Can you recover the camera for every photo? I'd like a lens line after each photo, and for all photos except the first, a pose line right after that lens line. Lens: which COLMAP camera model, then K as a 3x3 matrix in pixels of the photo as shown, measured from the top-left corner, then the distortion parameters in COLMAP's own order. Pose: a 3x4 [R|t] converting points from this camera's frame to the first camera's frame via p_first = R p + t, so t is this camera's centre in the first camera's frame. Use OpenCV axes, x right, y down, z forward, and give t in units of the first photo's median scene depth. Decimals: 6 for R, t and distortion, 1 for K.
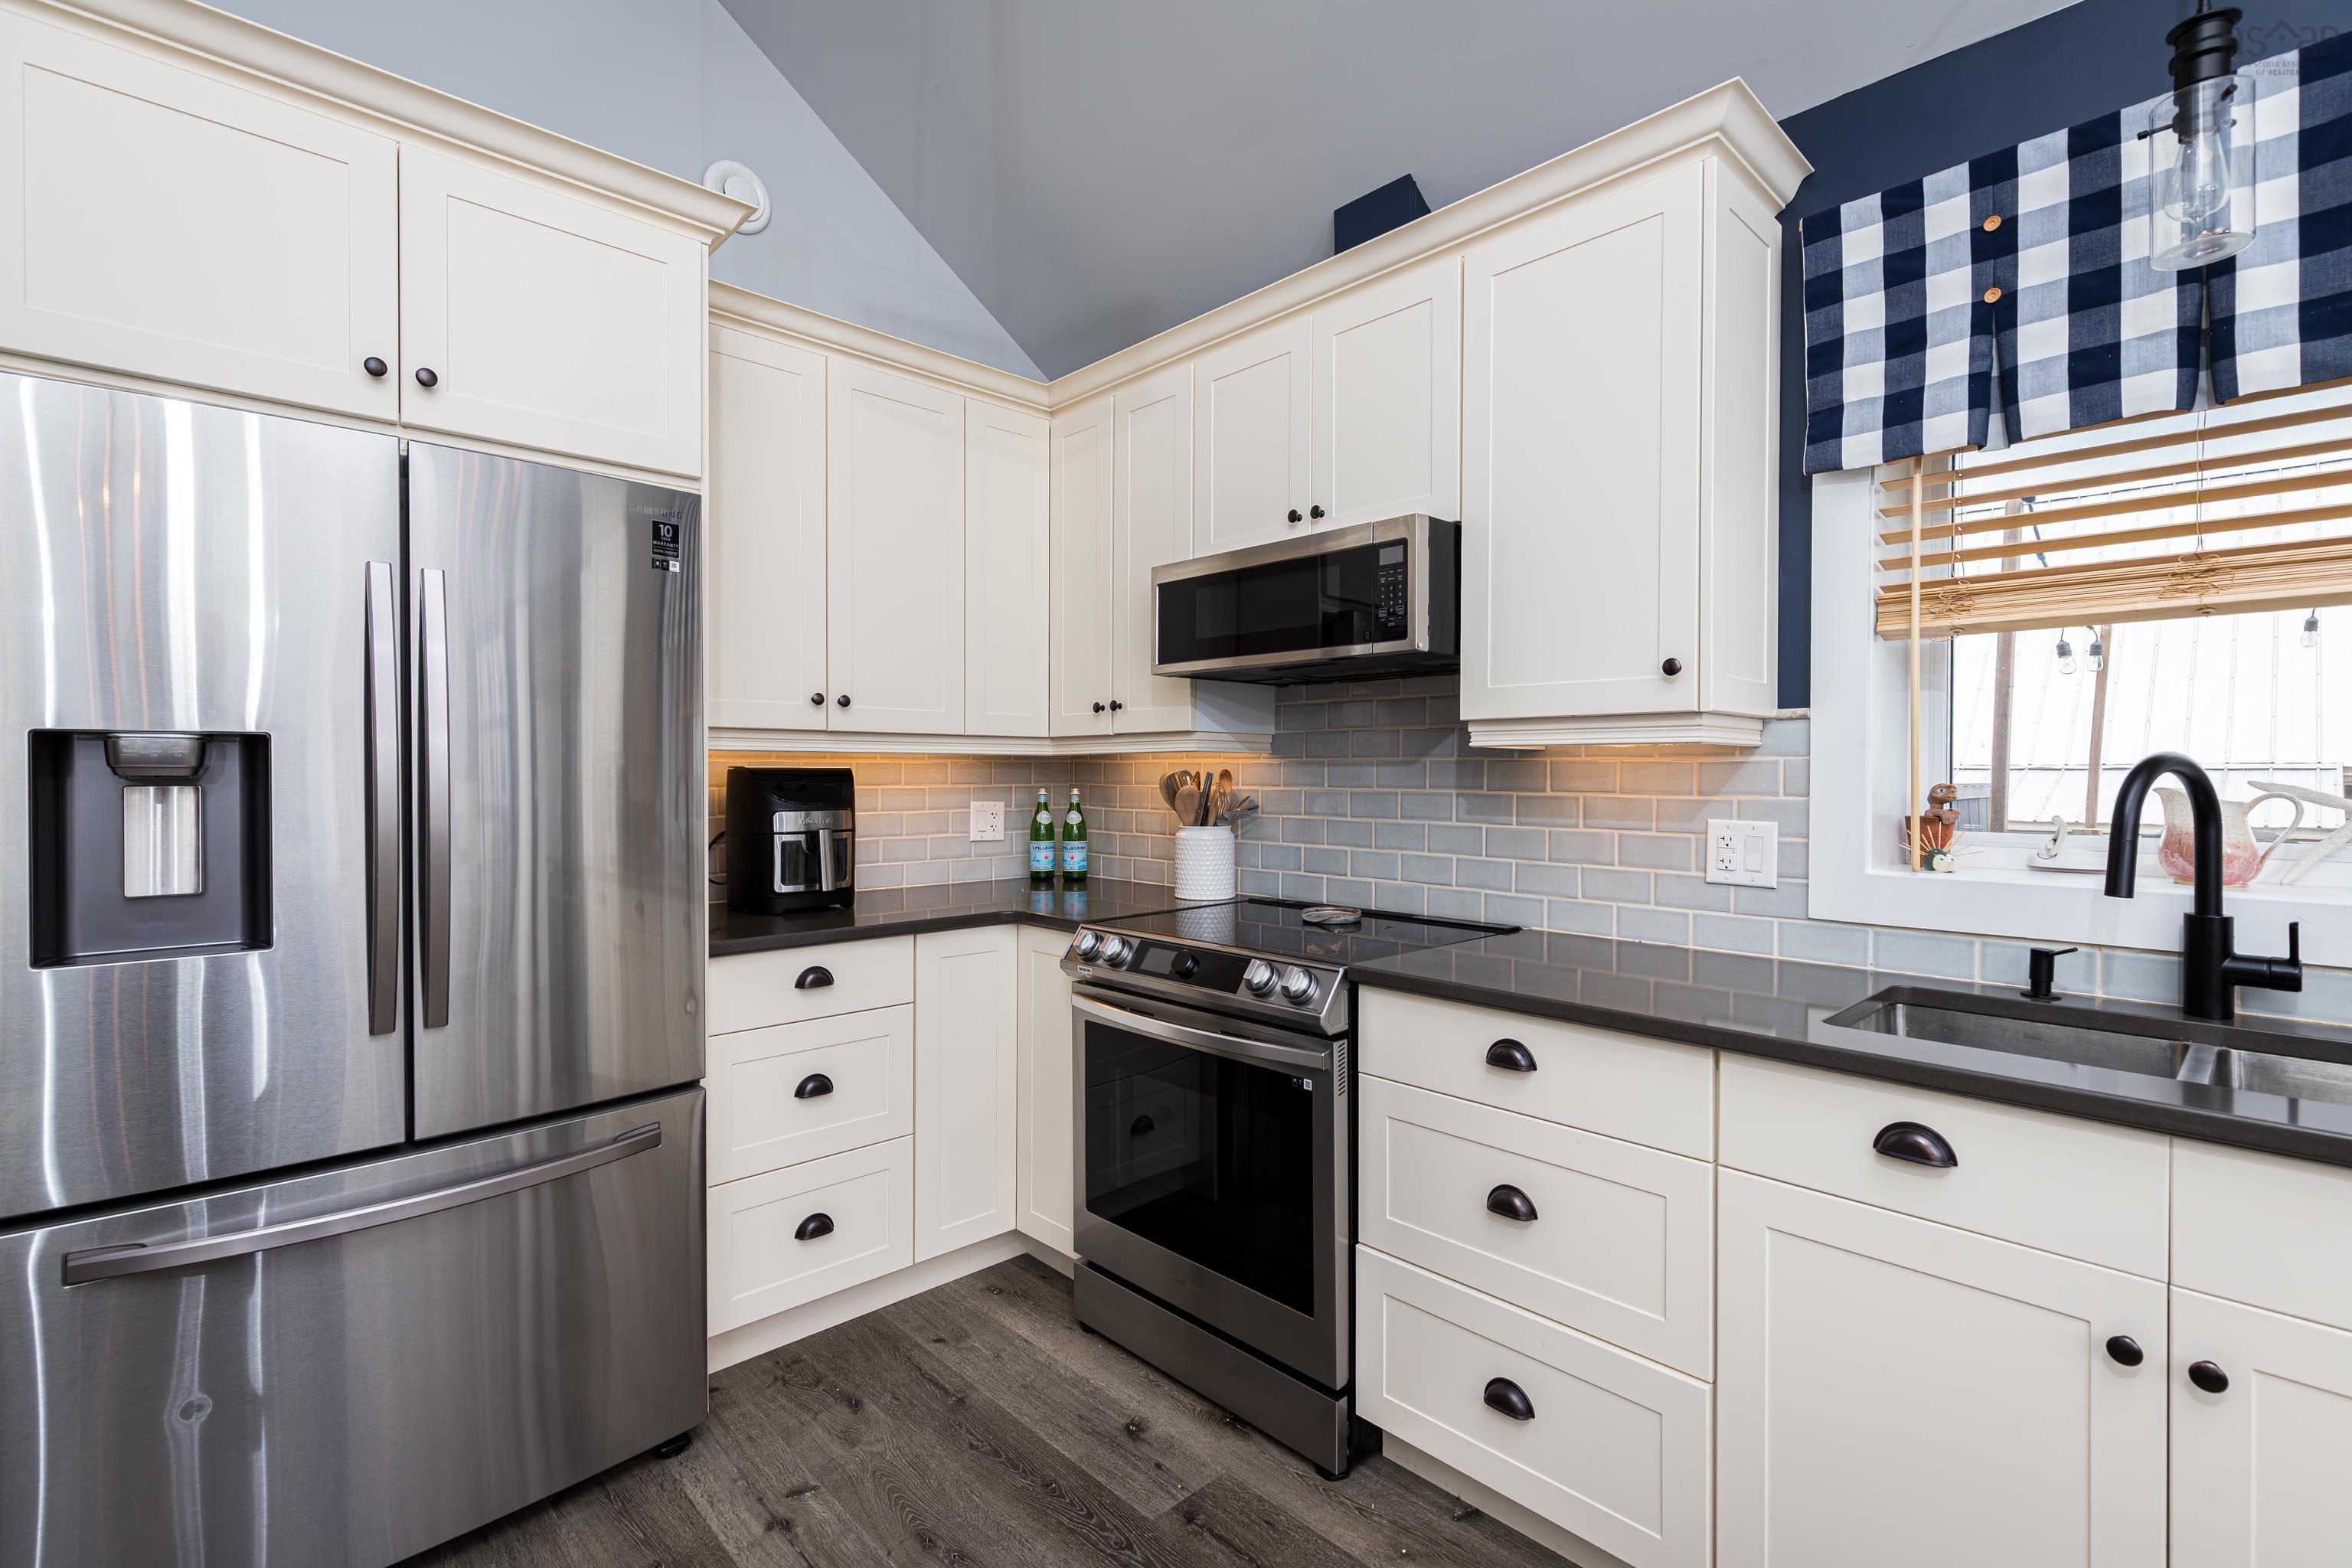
lens RADIAL K [[1064.1, 0, 1184.1], [0, 1064.1, 769.9], [0, 0, 1]] dist [0.007095, -0.000334]
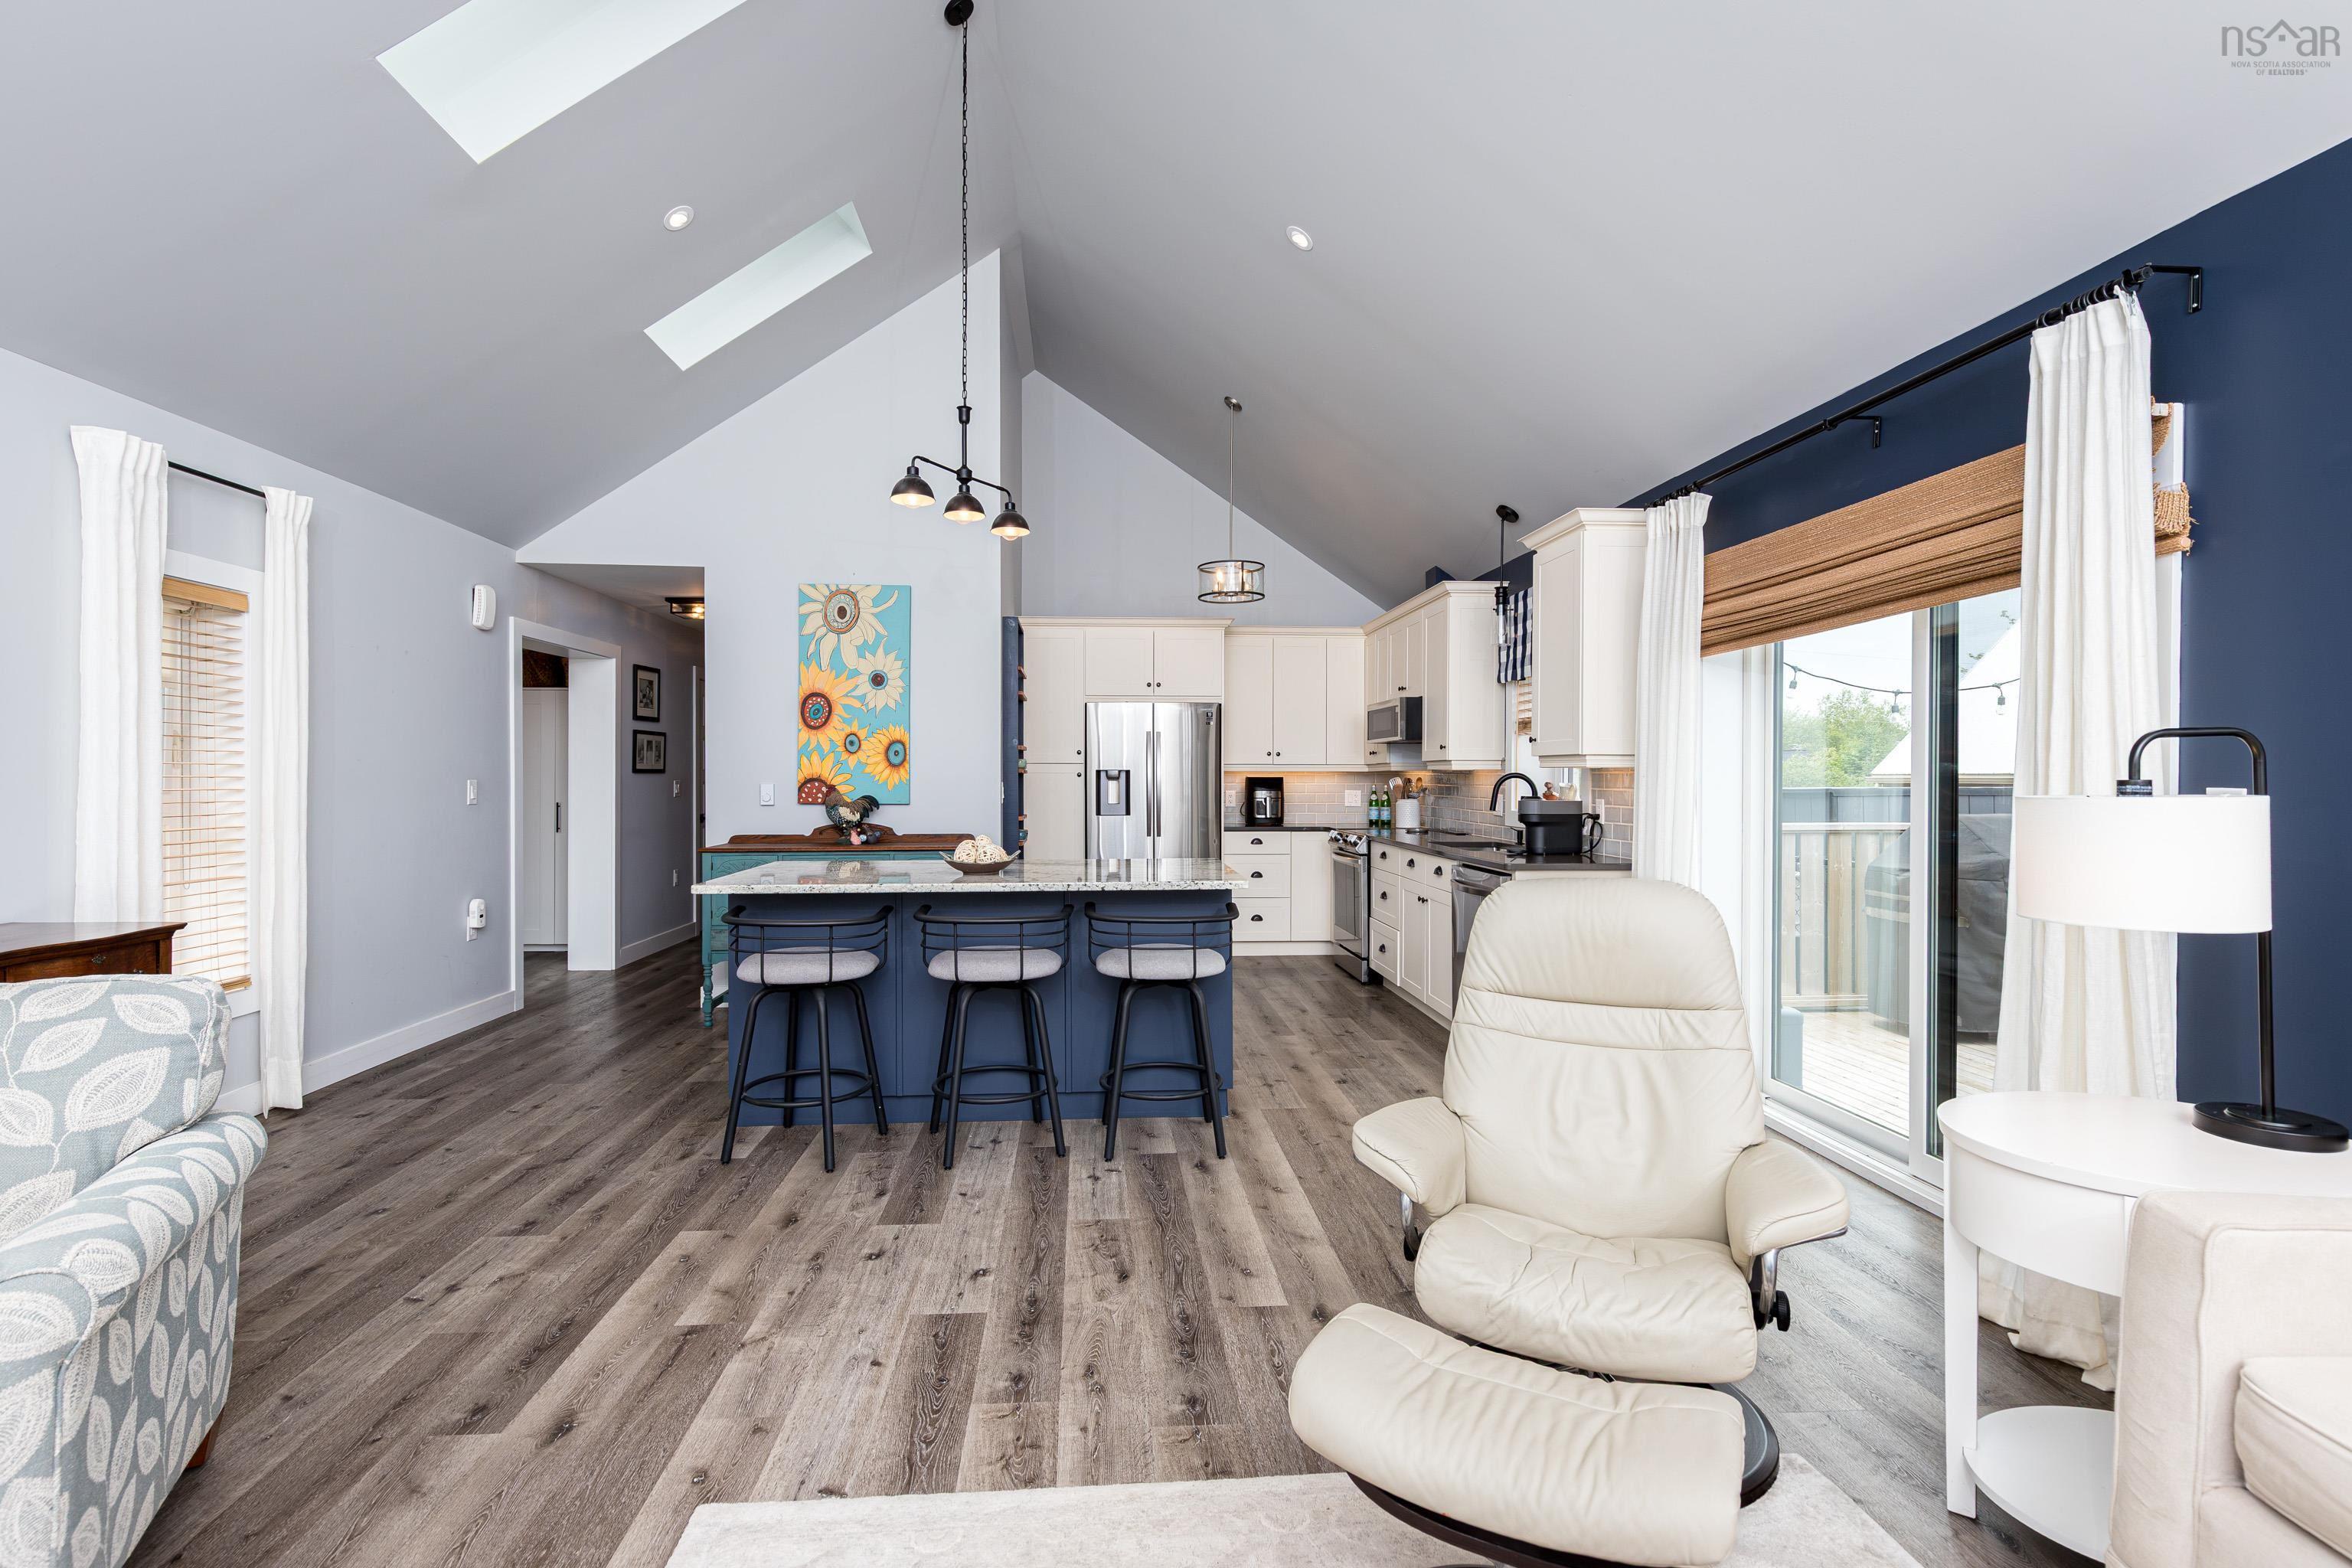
lens RADIAL K [[1064.1, 0, 1184.1], [0, 1064.1, 769.9], [0, 0, 1]] dist [0.007095, -0.000334]
pose [[0.784621, -0.003650, -0.619965, 1.412381], [-0.001236, 0.999971, -0.007451, 0.002004], [0.619974, 0.006612, 0.784594, -1.595563]]
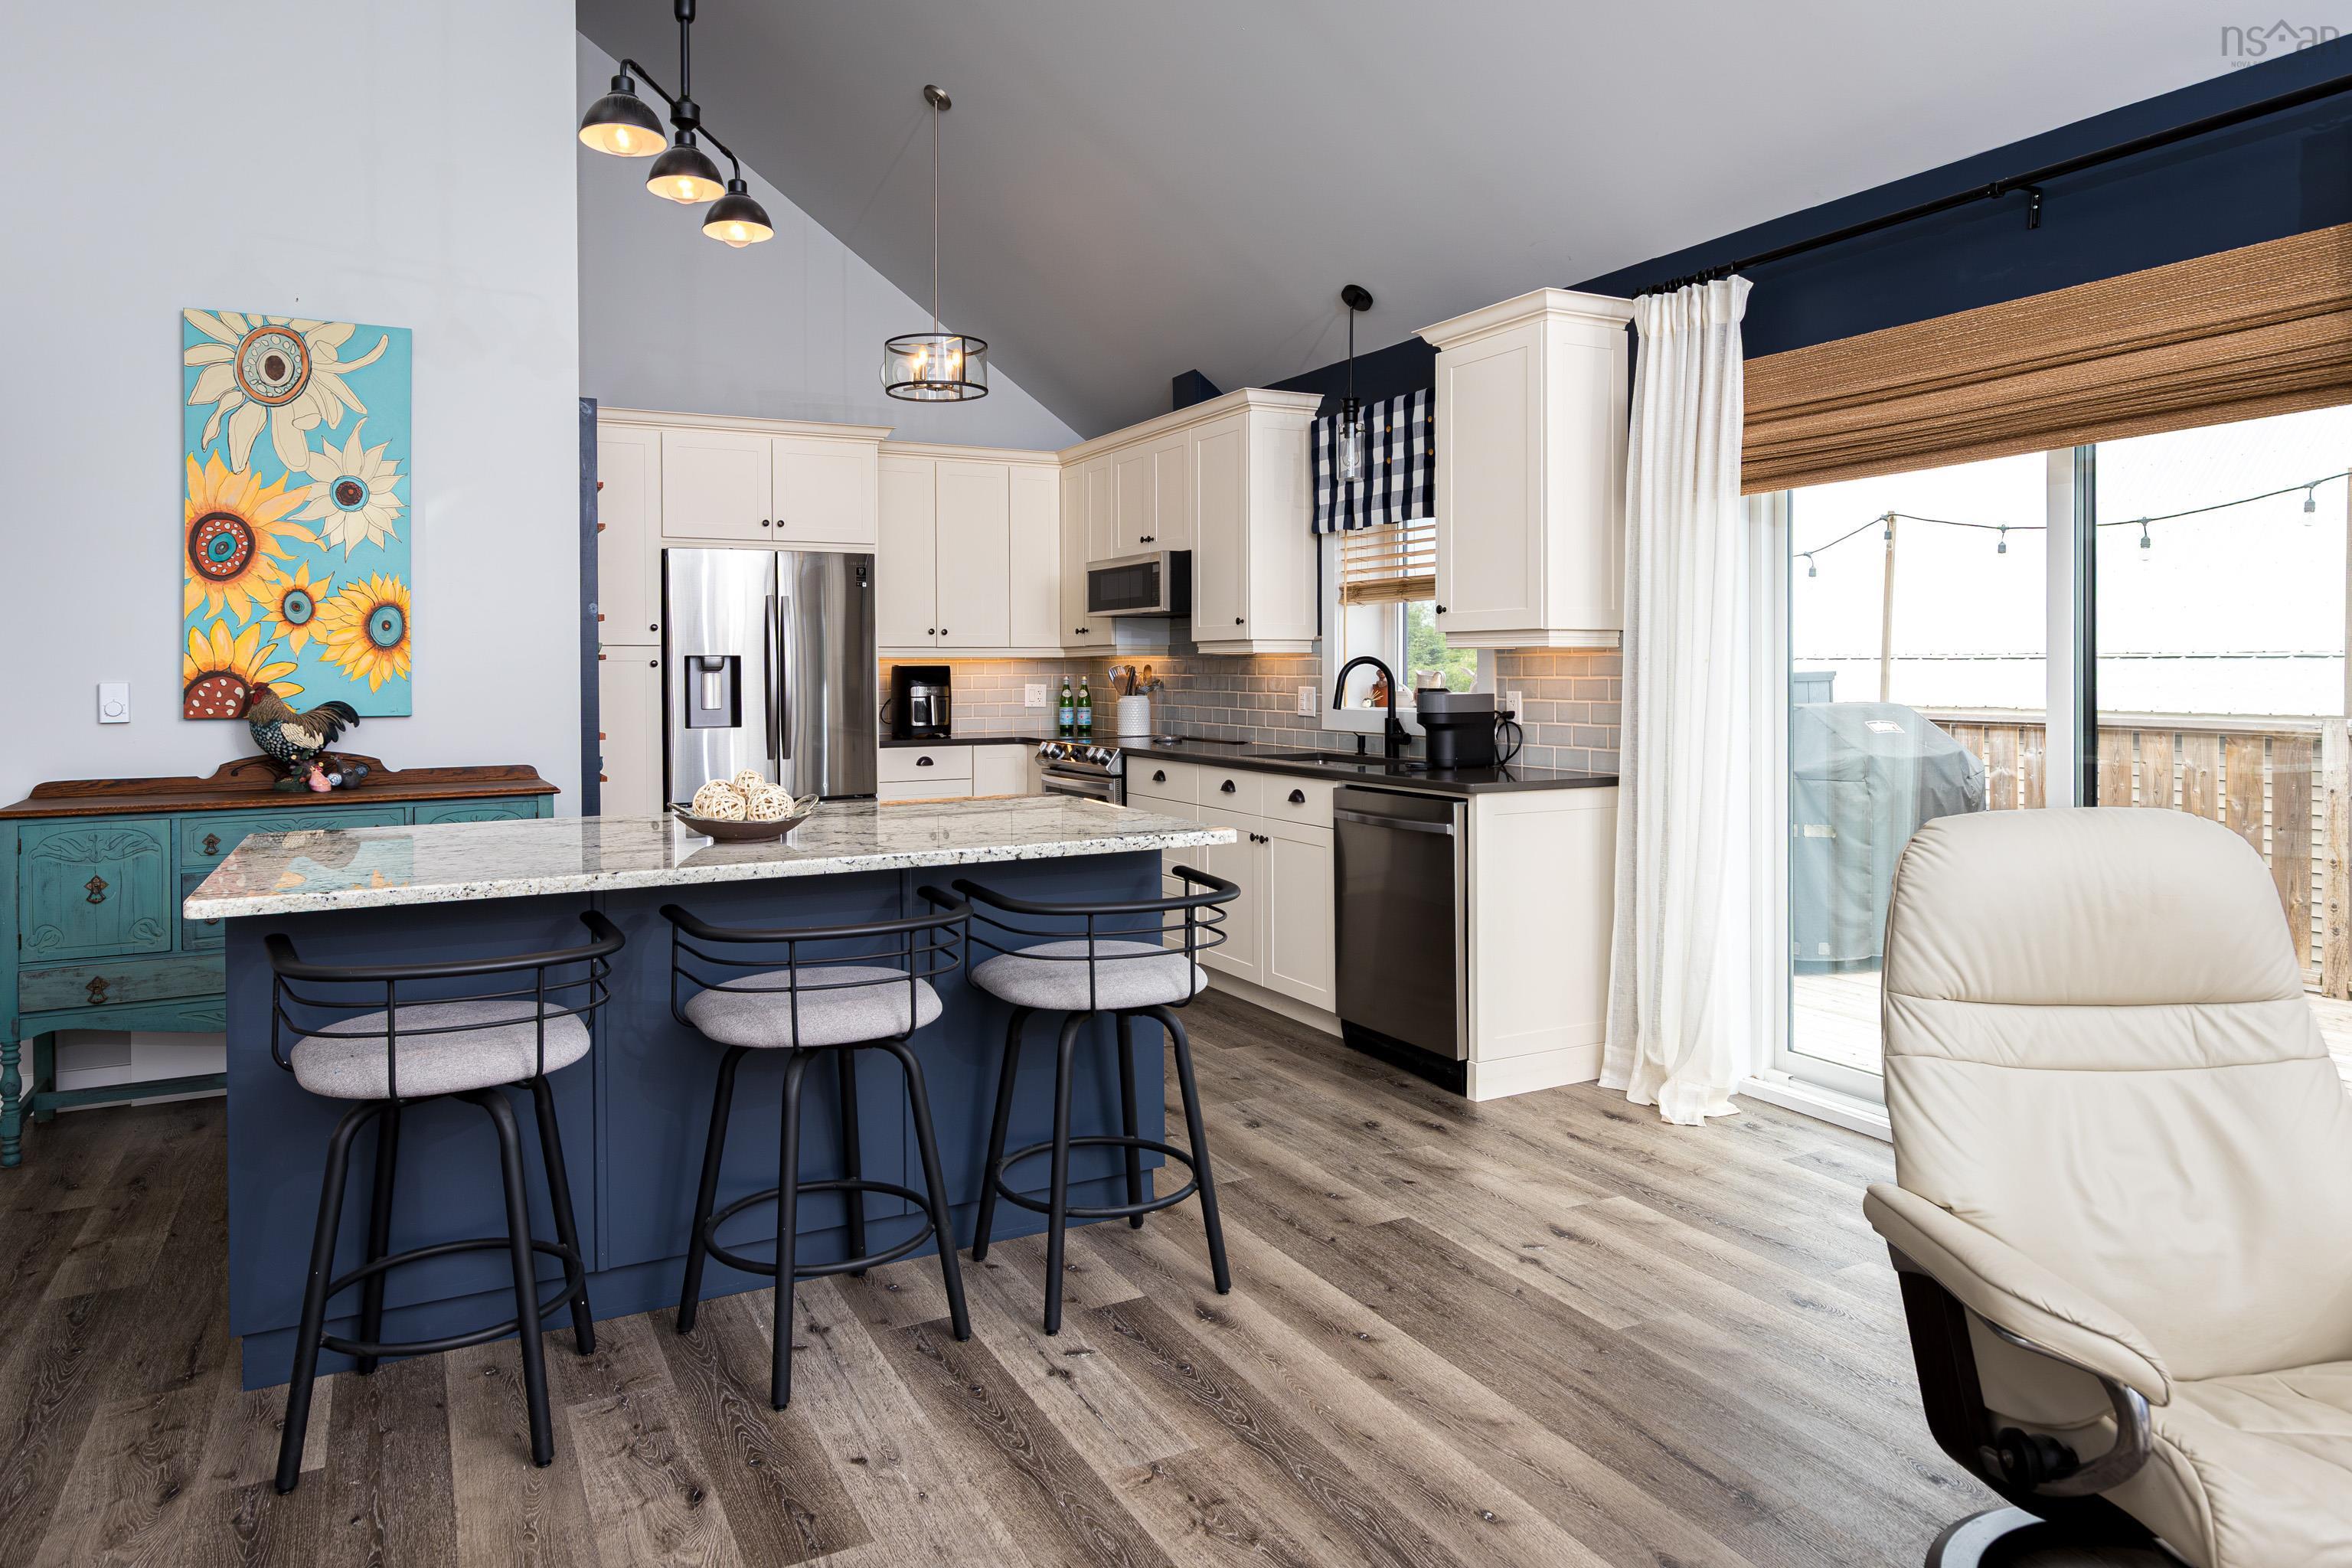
lens RADIAL K [[1393.0, 0, 1127.4], [0, 1393.0, 661.4], [0, 0, 1]] dist [-0.000360, 0.000248]
pose [[0.960133, -0.006939, -0.279458, 0.808398], [0.005755, 0.999971, -0.005056, 0.006790], [0.279485, 0.003246, 0.960145, -1.544842]]
